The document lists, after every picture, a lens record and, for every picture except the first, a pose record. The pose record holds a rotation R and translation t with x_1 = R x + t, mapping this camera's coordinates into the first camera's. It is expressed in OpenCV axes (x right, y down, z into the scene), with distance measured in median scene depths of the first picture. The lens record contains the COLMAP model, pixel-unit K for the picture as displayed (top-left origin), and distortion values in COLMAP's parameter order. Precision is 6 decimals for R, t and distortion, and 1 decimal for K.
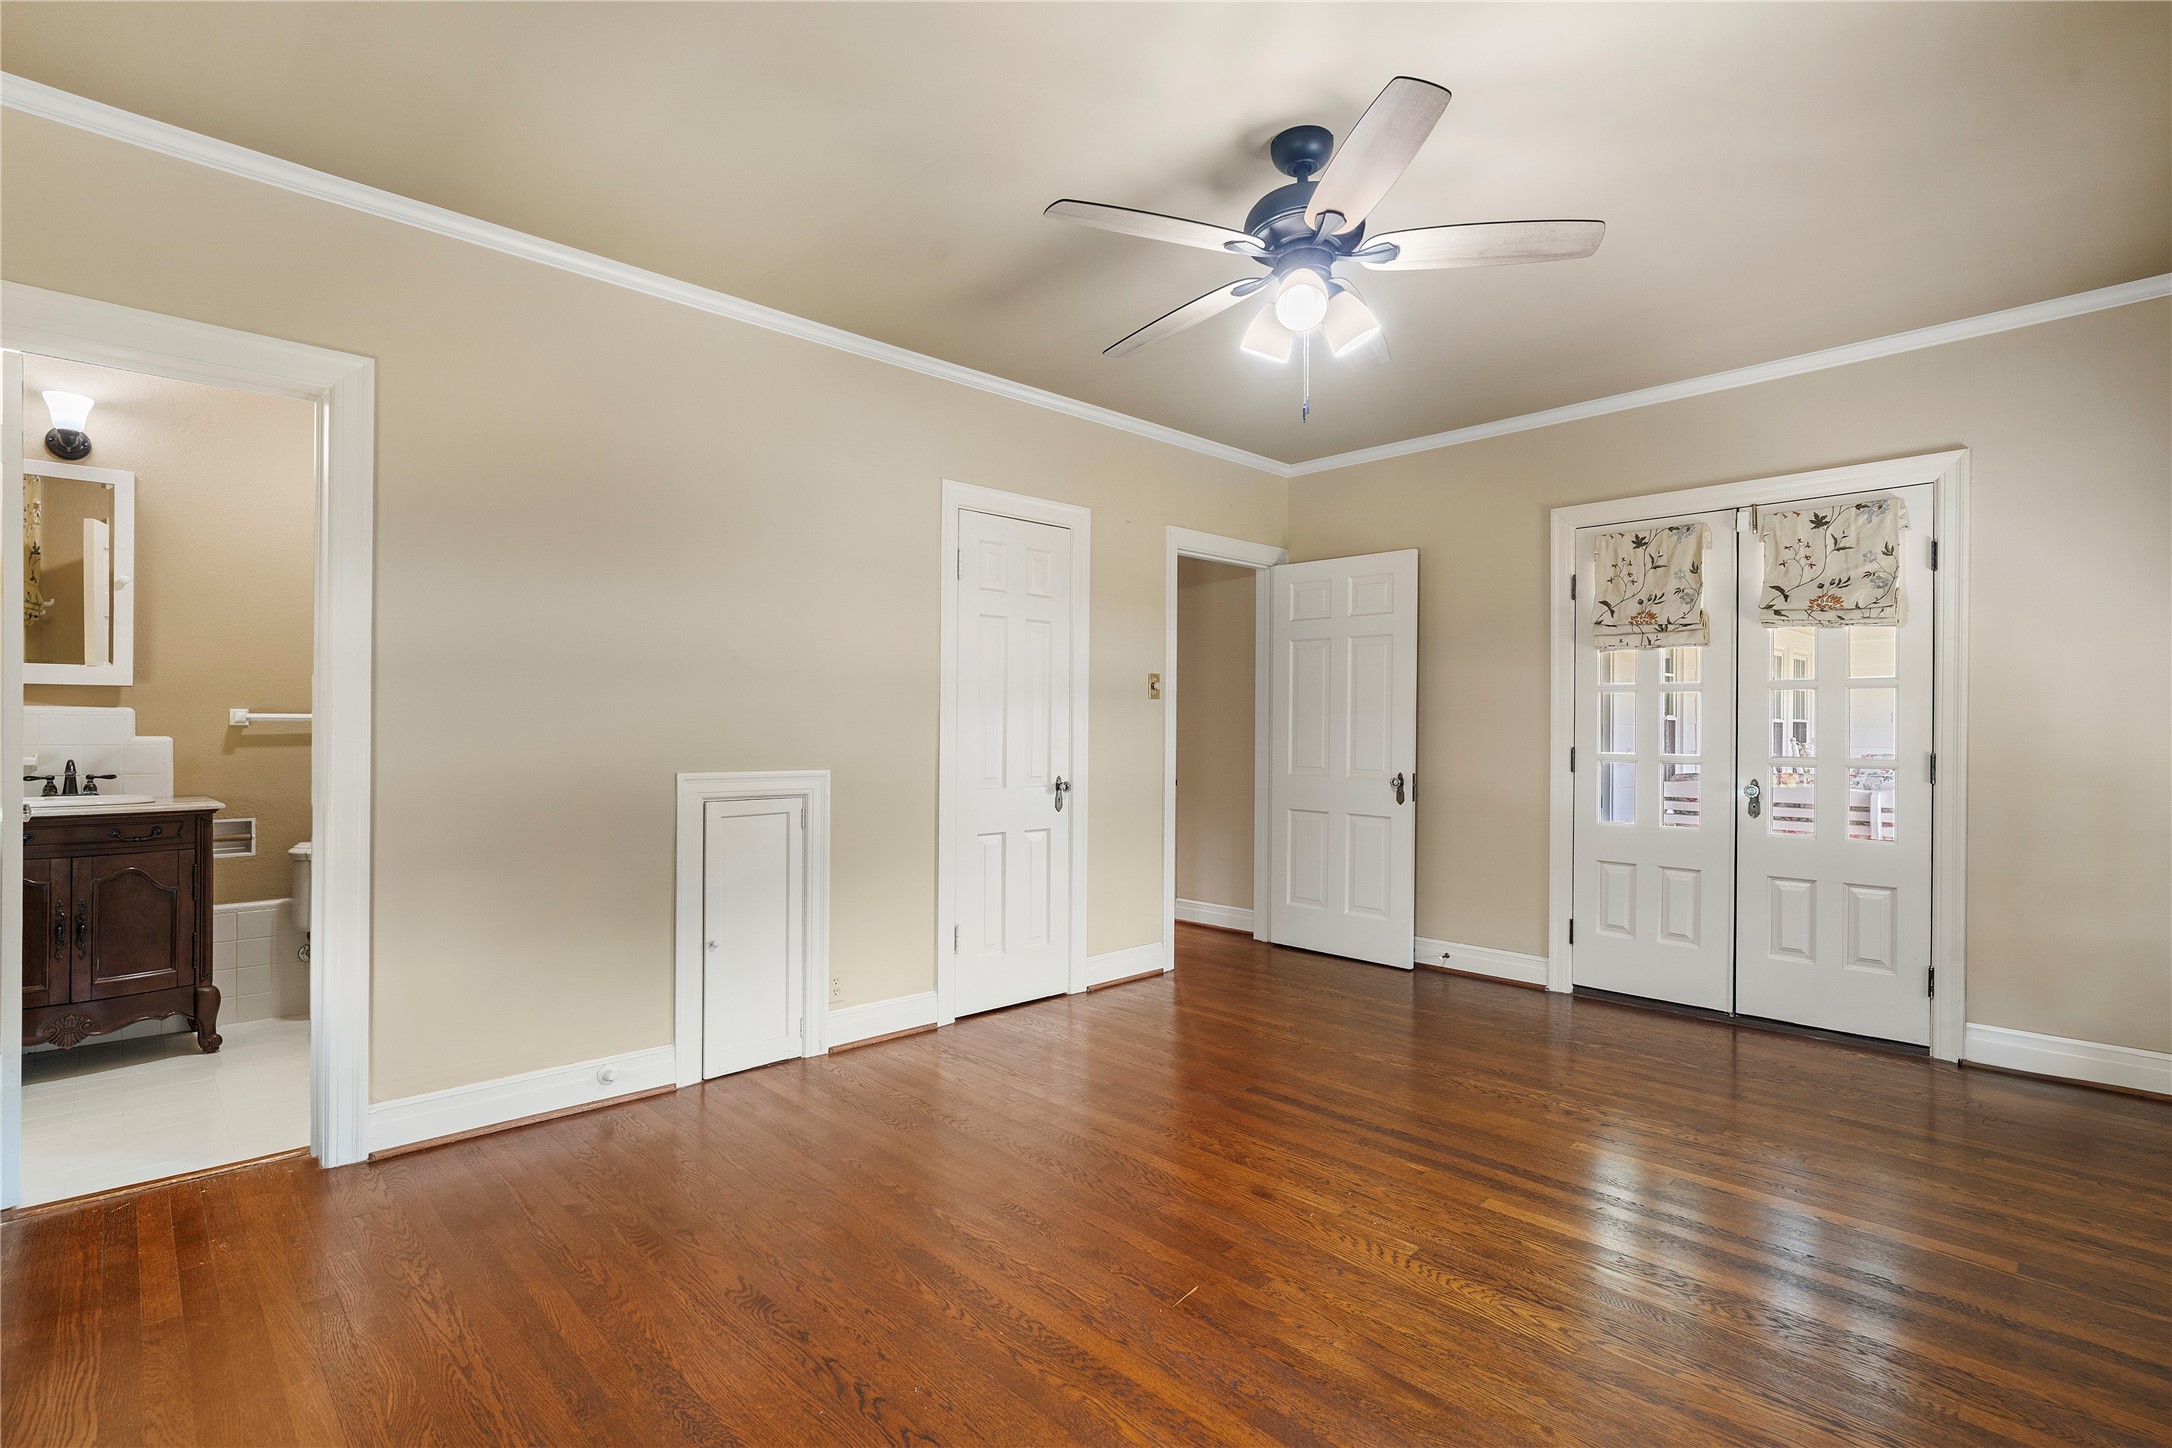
lens RADIAL K [[1048.2, 0, 1081.5], [0, 1048.2, 745.9], [0, 0, 1]] dist [-0.021576, 0.012920]
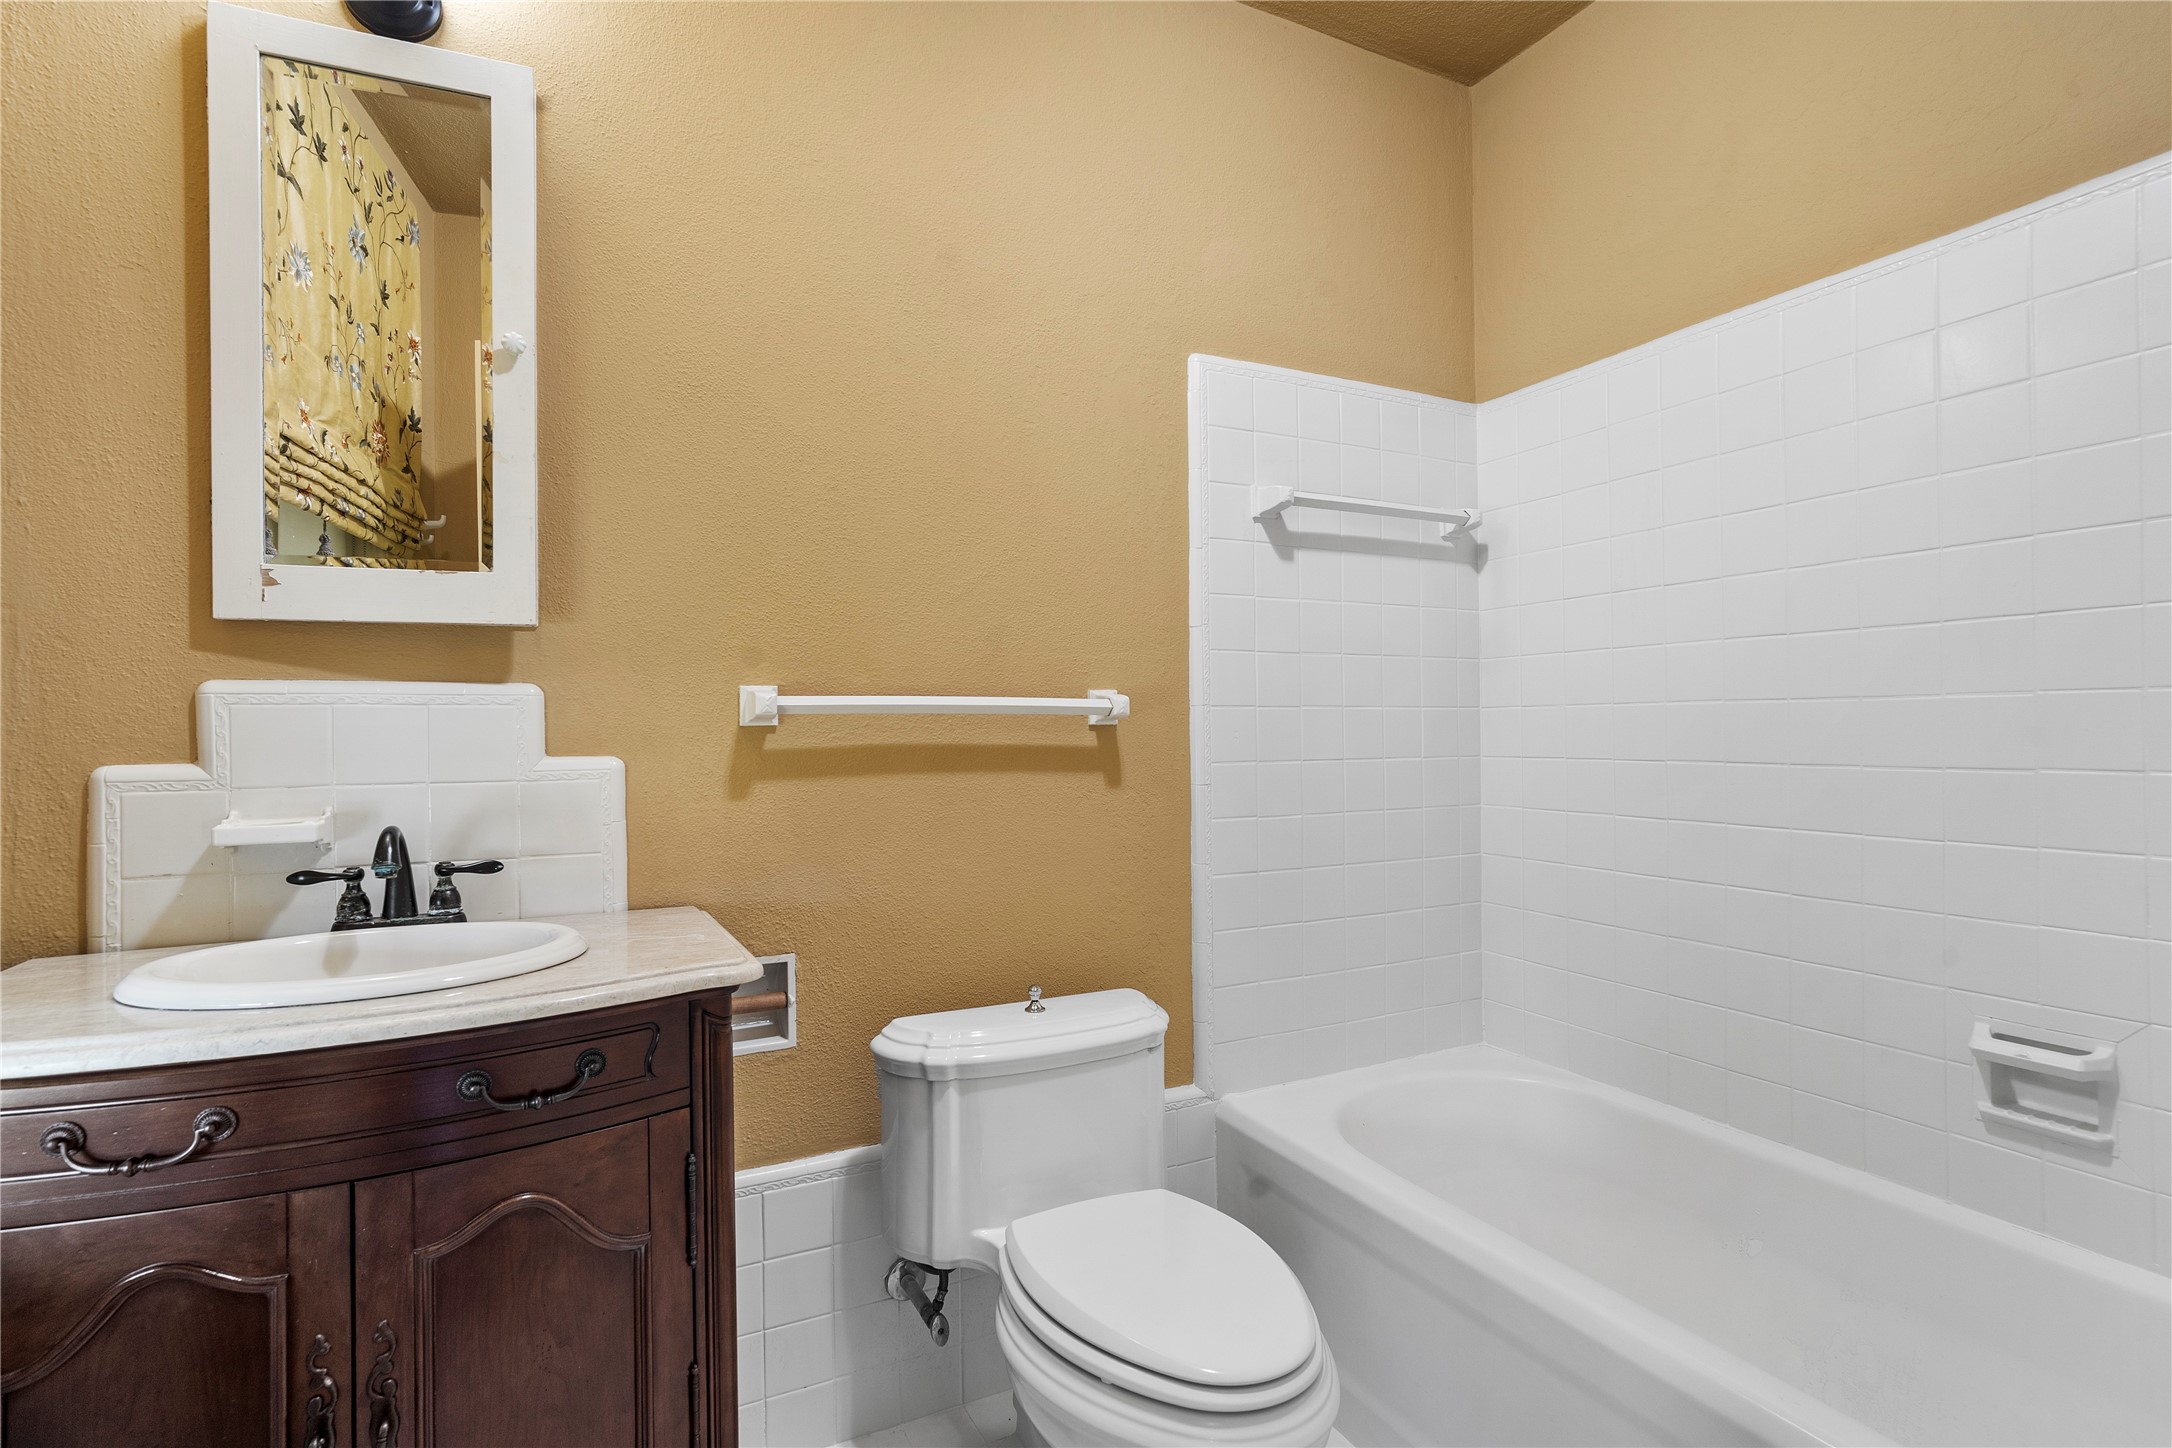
lens RADIAL K [[1048.2, 0, 1081.5], [0, 1048.2, 745.9], [0, 0, 1]] dist [-0.021576, 0.012920]
pose [[0.955957, -0.017113, -0.293007, -0.611245], [0.016520, 0.999853, -0.004498, -0.008821], [0.293041, -0.000541, 0.956100, 0.693103]]
